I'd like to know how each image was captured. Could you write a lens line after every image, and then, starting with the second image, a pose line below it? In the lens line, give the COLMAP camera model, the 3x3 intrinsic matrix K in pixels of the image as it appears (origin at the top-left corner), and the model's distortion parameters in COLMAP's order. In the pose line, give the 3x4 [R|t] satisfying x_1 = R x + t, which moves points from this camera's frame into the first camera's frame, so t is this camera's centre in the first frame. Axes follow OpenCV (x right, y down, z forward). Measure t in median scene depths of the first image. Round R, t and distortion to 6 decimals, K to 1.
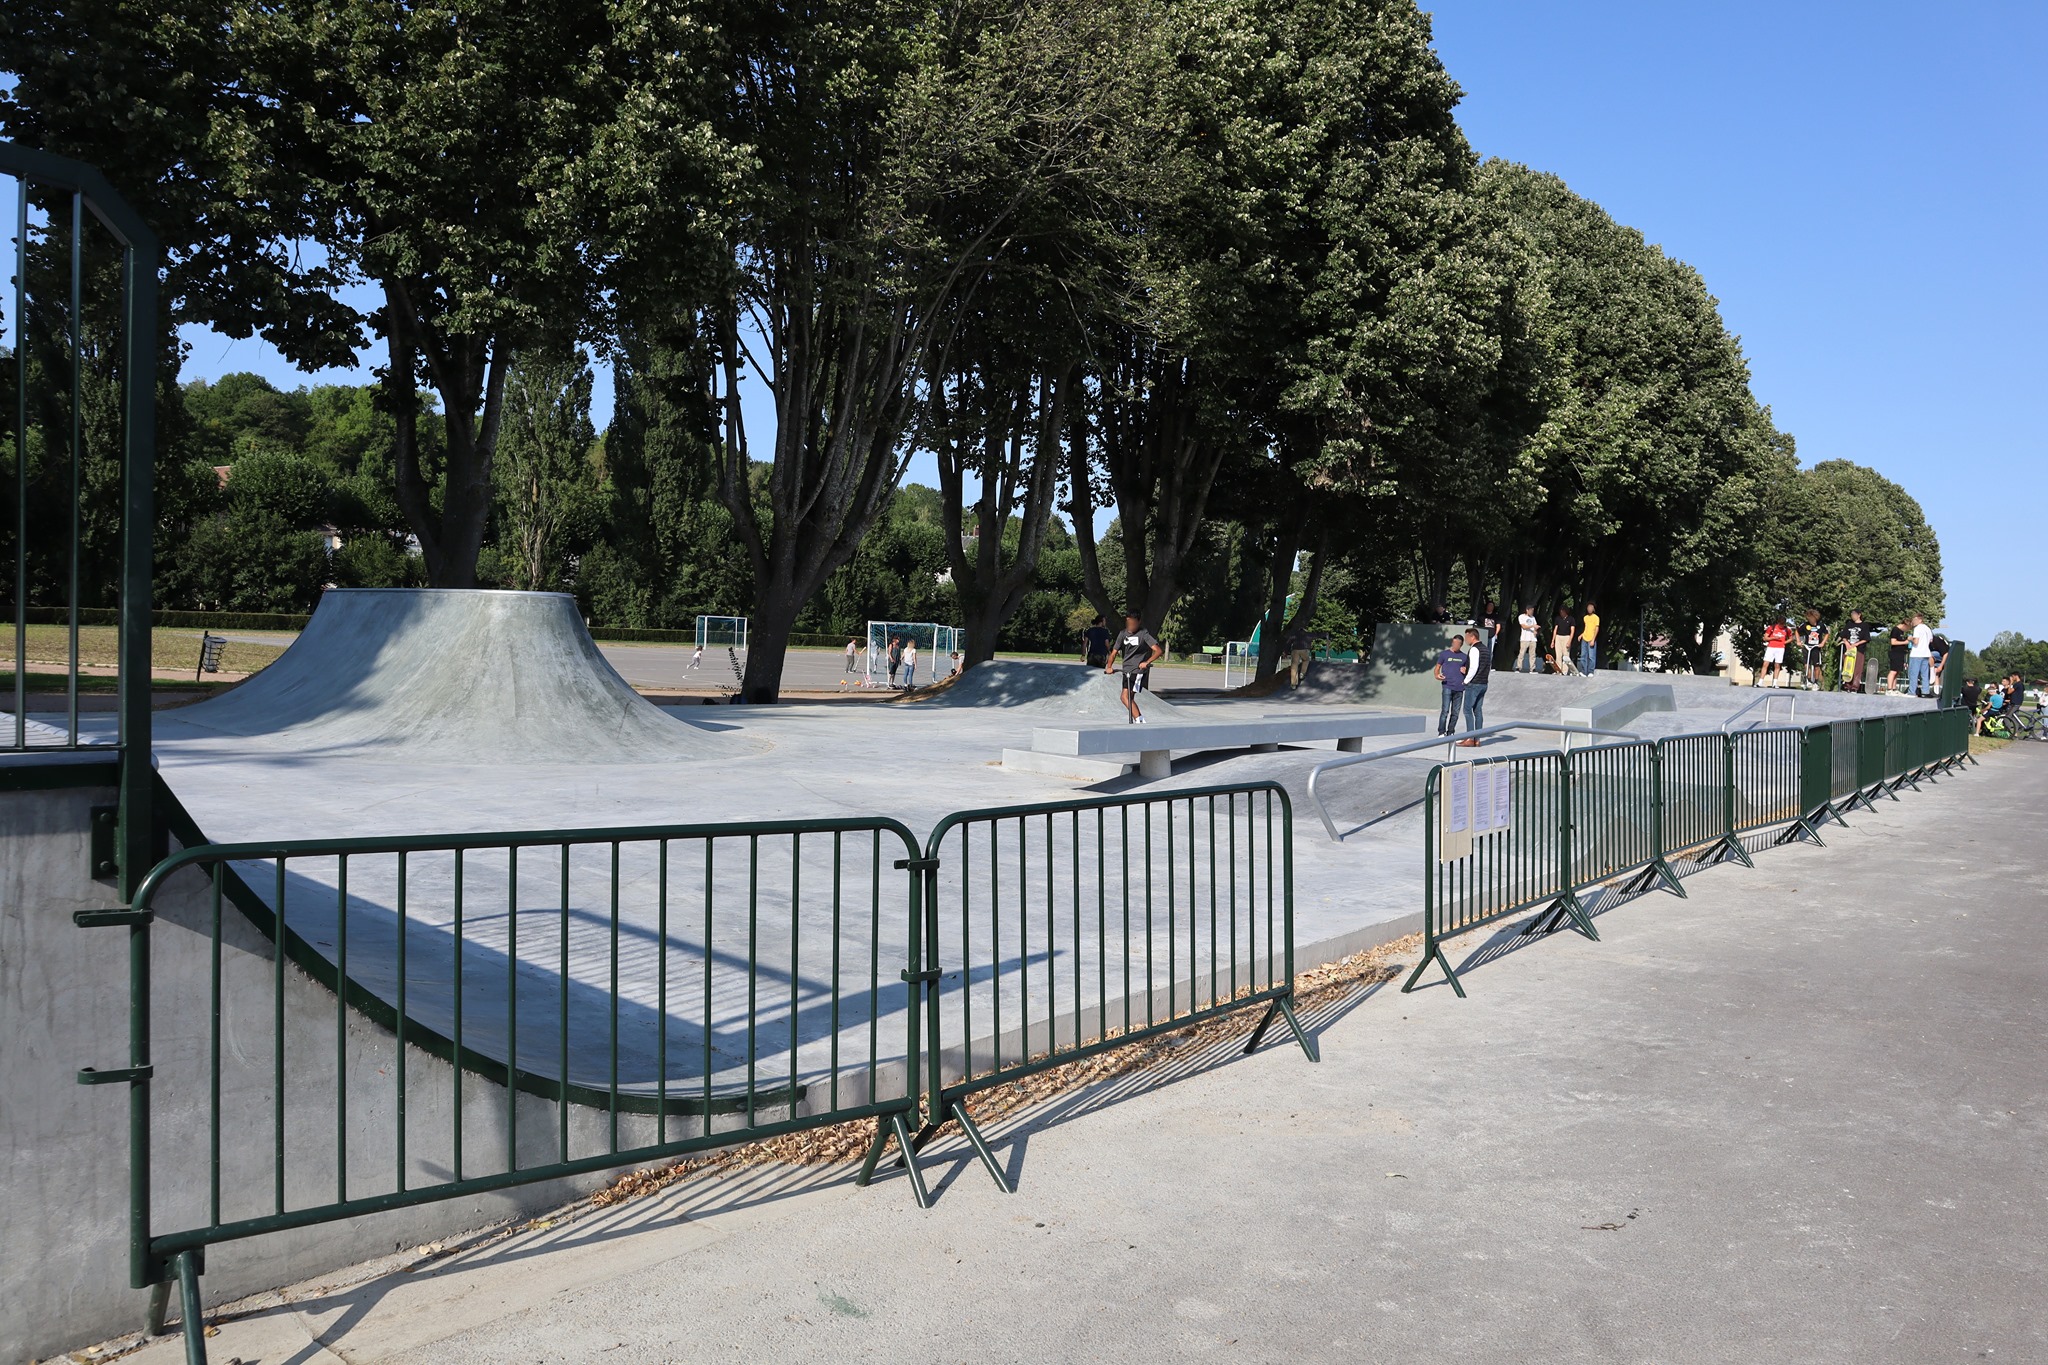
lens RADIAL K [[1420.9, 0, 1024.0], [0, 1420.9, 682.5], [0, 0, 1]] dist [-0.095661, 0.049185]
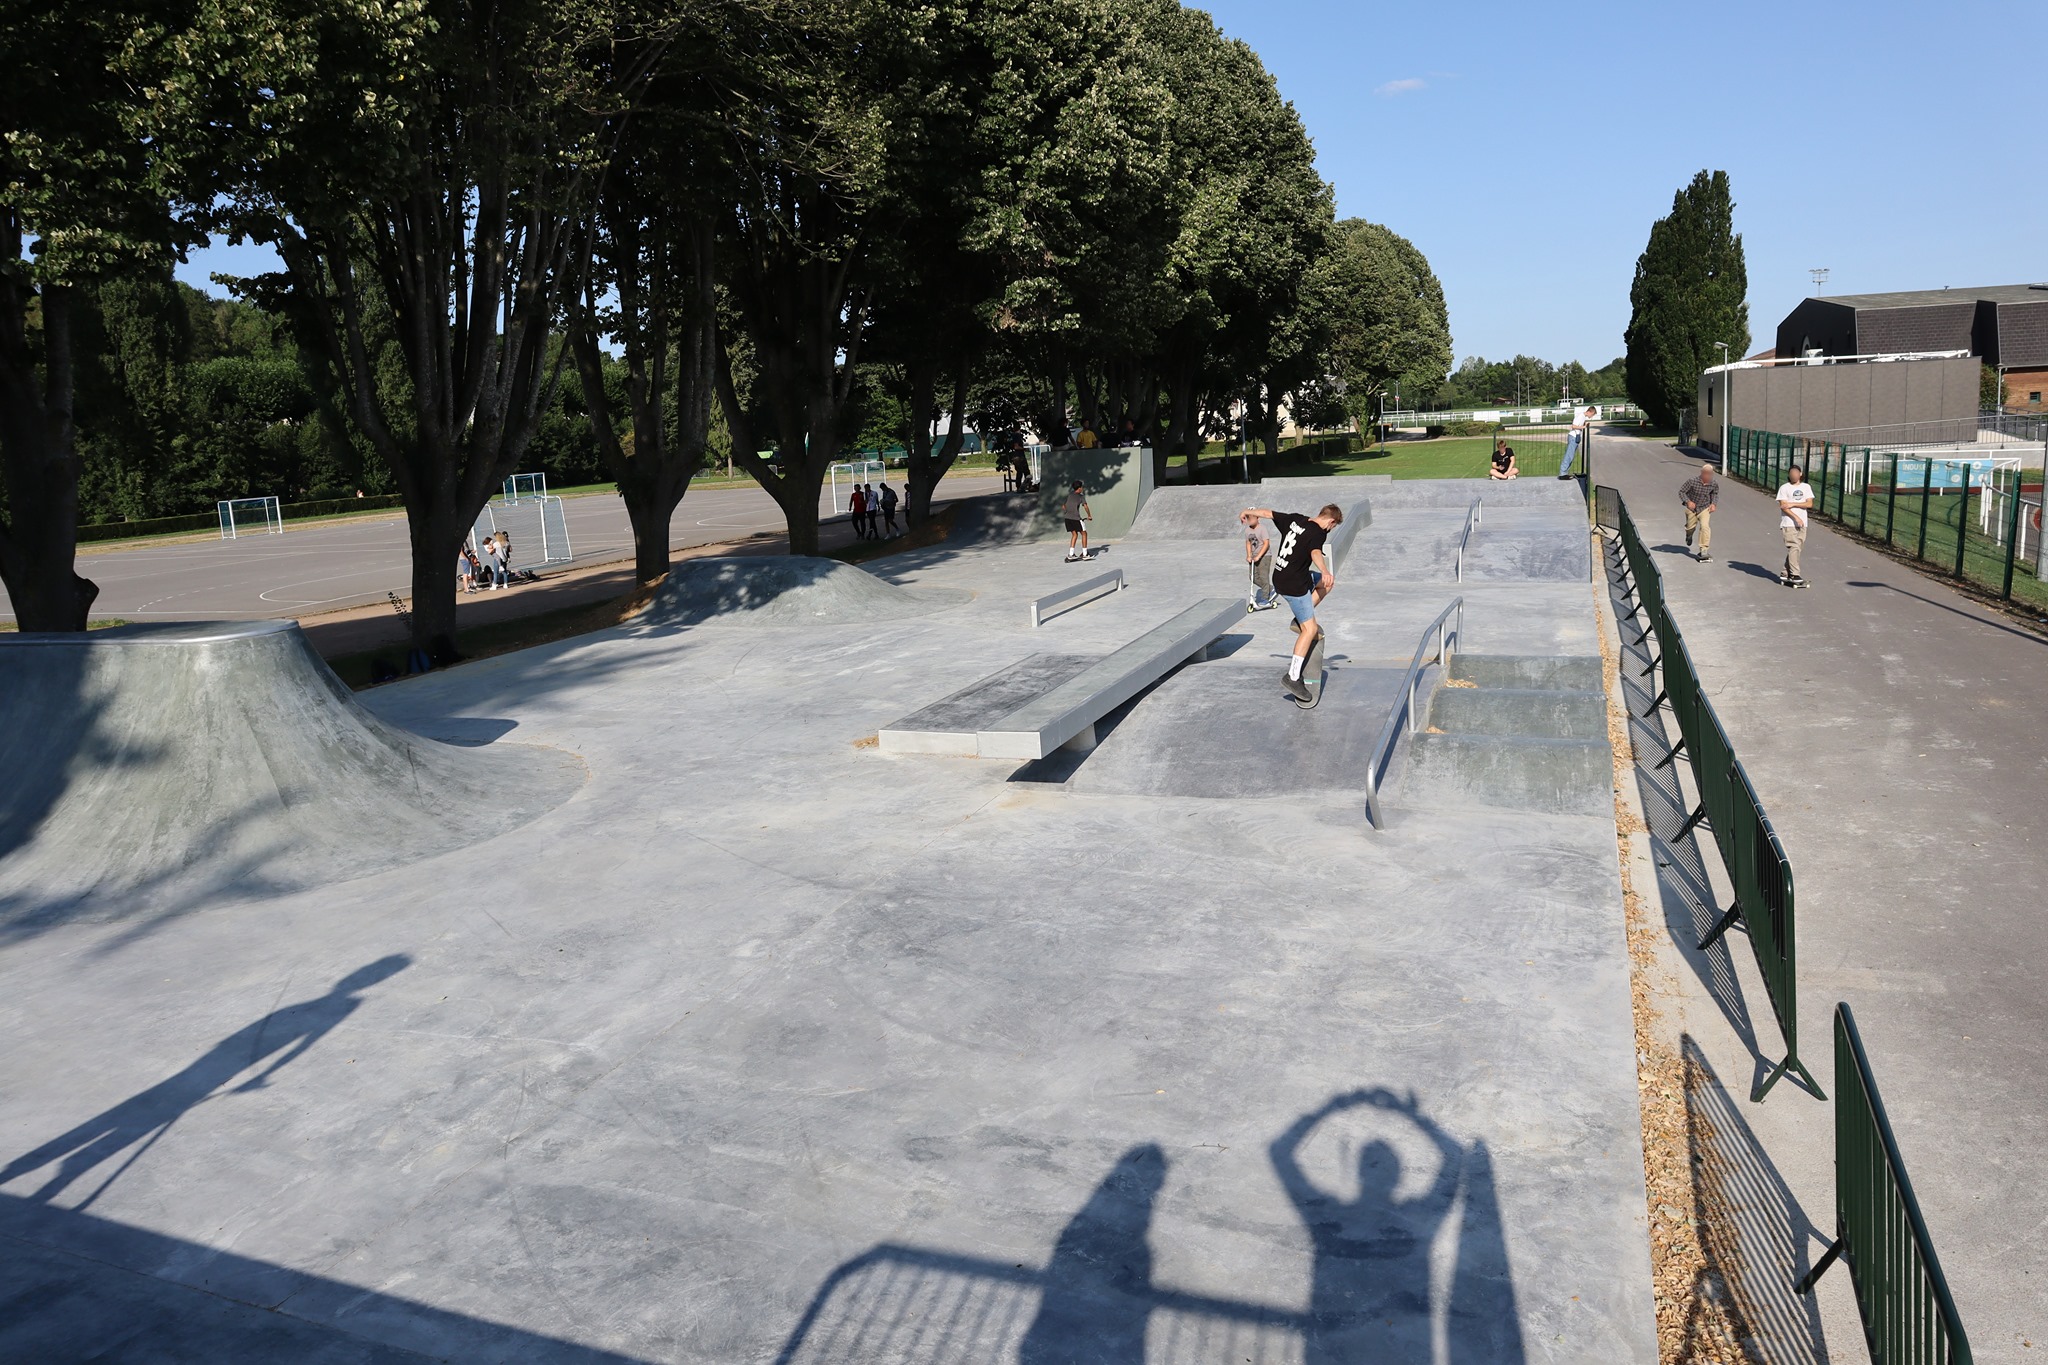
lens RADIAL K [[1420.9, 0, 1024.0], [0, 1420.9, 682.5], [0, 0, 1]] dist [-0.095661, 0.049185]
pose [[0.942285, -0.158176, 0.295093, -0.094171], [0.113738, 0.980179, 0.162211, -0.058212], [-0.314902, -0.119285, 0.941598, 0.079395]]
